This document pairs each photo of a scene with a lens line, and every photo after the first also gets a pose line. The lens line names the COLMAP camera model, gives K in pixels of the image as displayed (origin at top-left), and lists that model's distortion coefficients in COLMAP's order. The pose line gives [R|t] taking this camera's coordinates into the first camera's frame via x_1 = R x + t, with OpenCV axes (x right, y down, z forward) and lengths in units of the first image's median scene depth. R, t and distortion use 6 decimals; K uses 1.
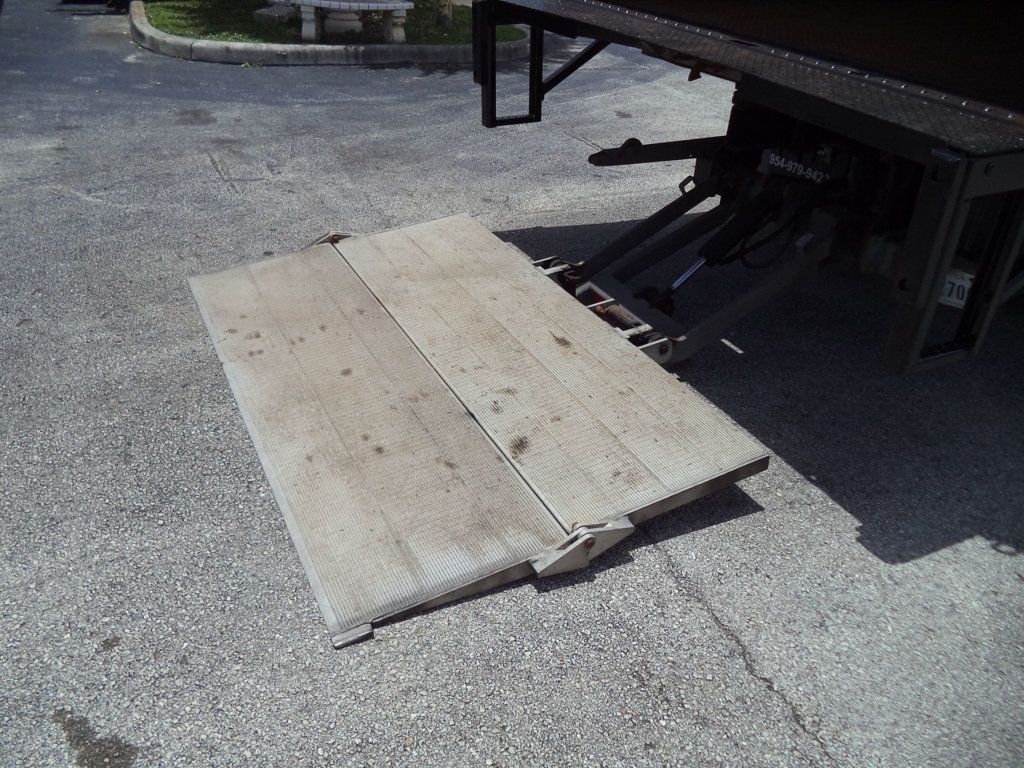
lens RADIAL K [[827.8, 0, 520.0], [0, 827.8, 393.7], [0, 0, 1]] dist [-0.017986, -0.015977]
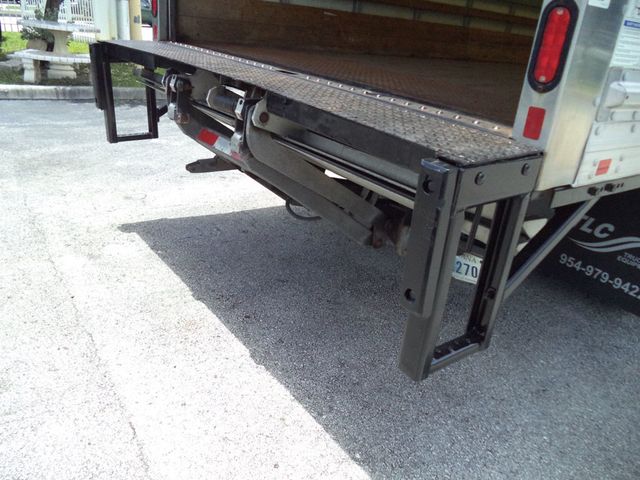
lens RADIAL K [[517.4, 0, 321.1], [0, 517.4, 249.7], [0, 0, 1]] dist [-0.017986, -0.015977]
pose [[0.983436, -0.034564, 0.177932, 0.146717], [0.054041, 0.992917, -0.105810, -0.072051], [-0.173014, 0.113673, 0.978338, 0.235593]]
